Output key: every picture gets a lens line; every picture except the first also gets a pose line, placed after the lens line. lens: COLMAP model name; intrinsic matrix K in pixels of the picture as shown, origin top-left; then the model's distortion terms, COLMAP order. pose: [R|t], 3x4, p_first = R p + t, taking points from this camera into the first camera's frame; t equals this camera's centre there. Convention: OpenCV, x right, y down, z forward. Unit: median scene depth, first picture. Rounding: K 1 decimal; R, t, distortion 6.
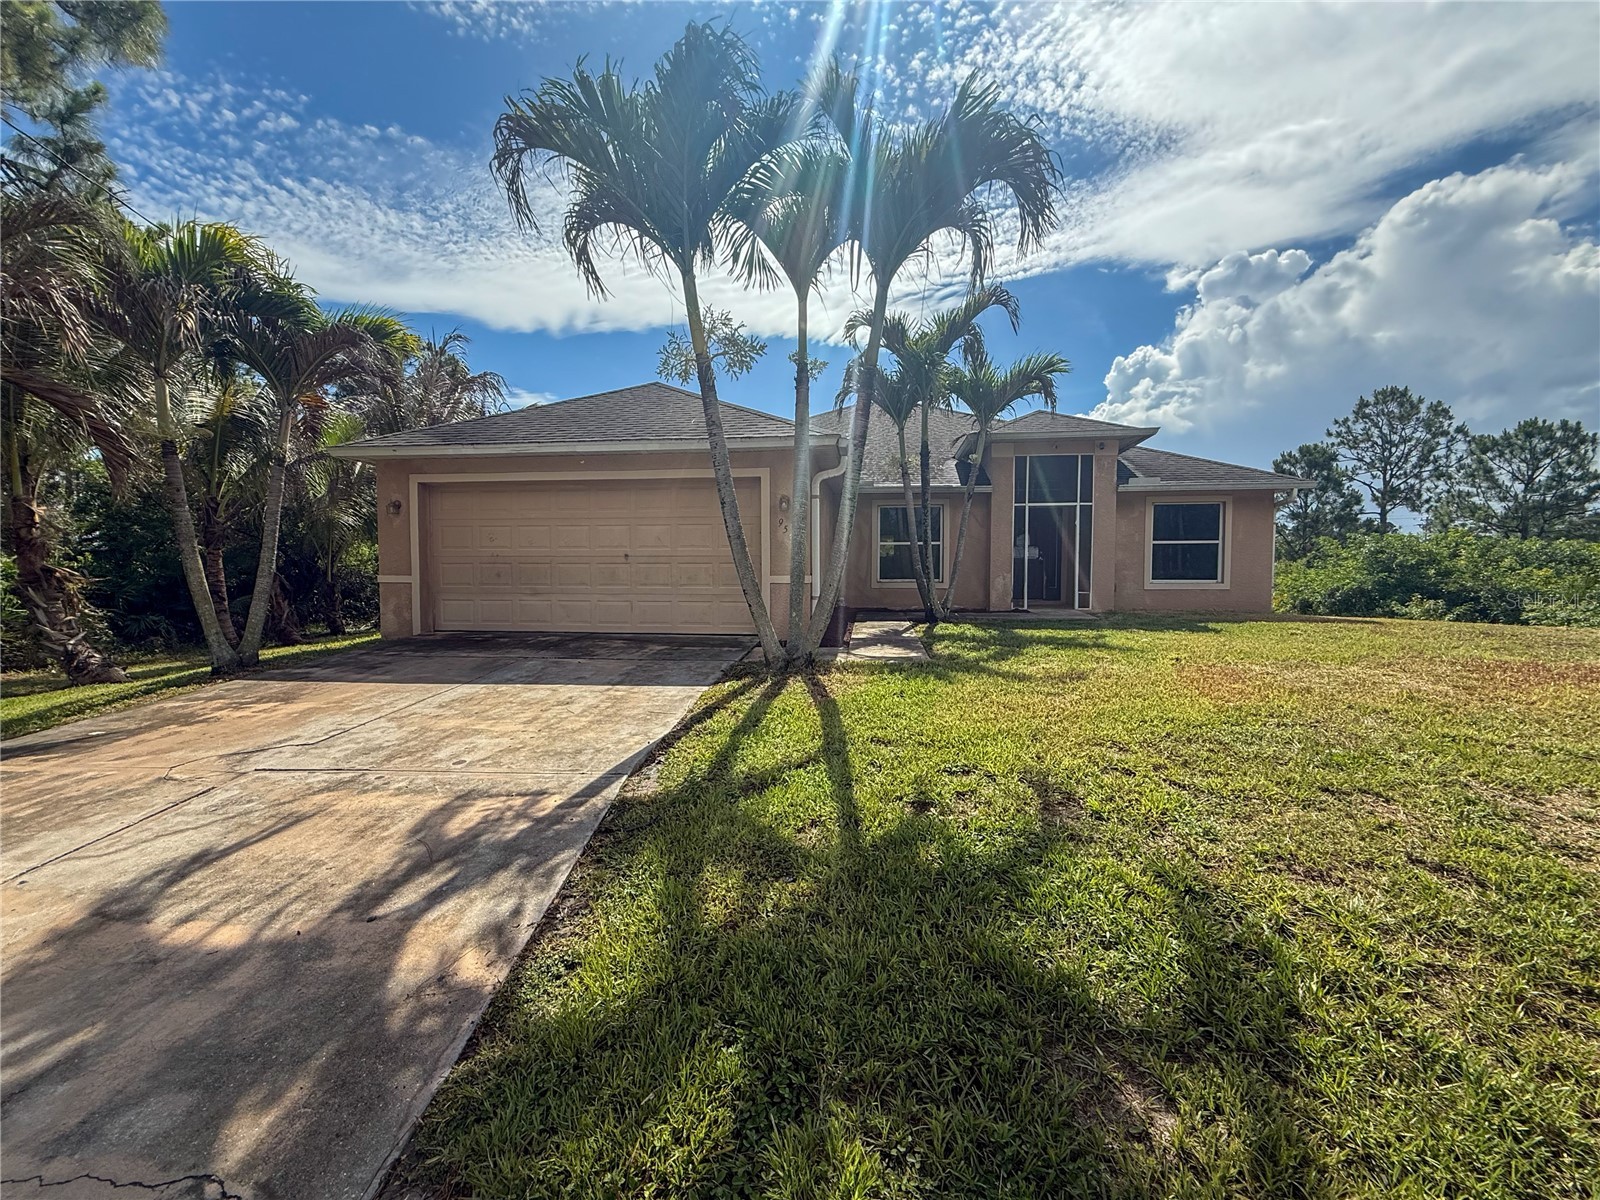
lens RADIAL K [[641.9, 0, 794.7], [0, 641.9, 600.6], [0, 0, 1]] dist [0.001220, -0.000117]
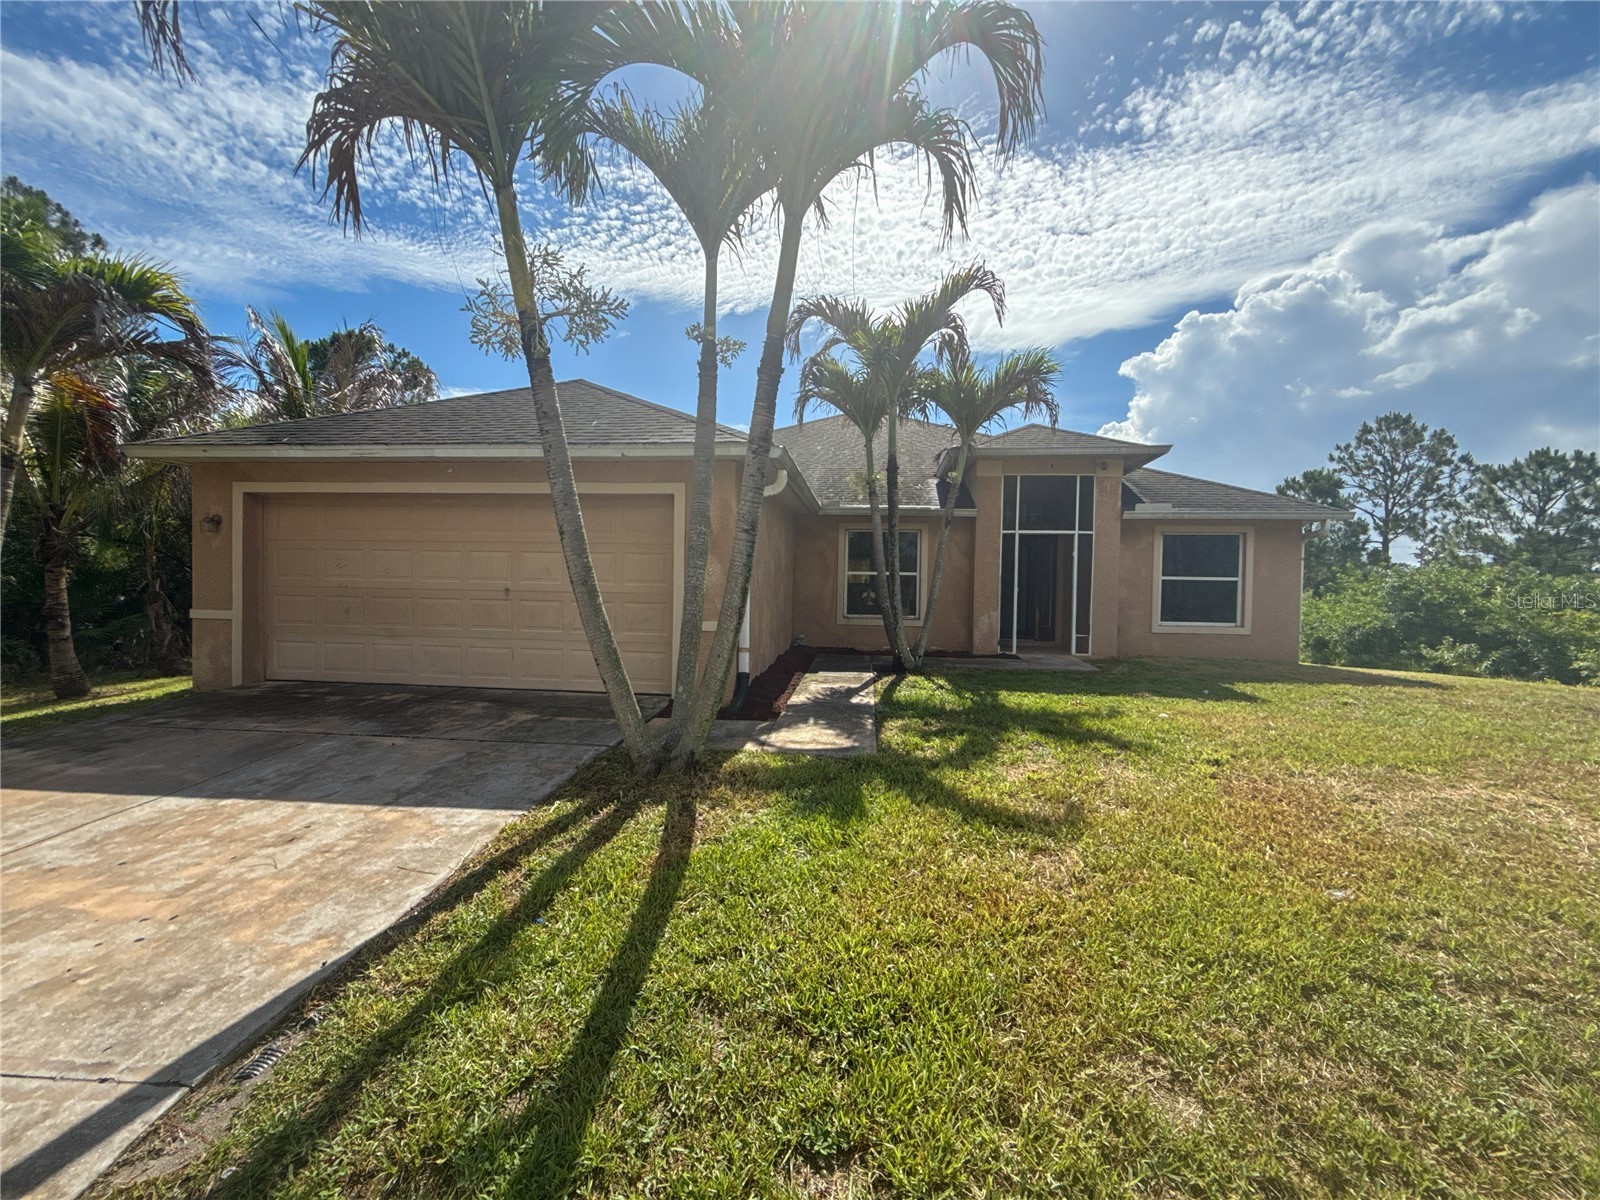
lens RADIAL K [[641.9, 0, 797.4], [0, 641.9, 598.1], [0, 0, 1]] dist [0.001220, -0.000117]
pose [[0.999782, 0.017972, 0.010590, 0.062877], [-0.017669, 0.999449, -0.028089, -0.032310], [-0.011089, 0.027896, 0.999549, 0.151762]]
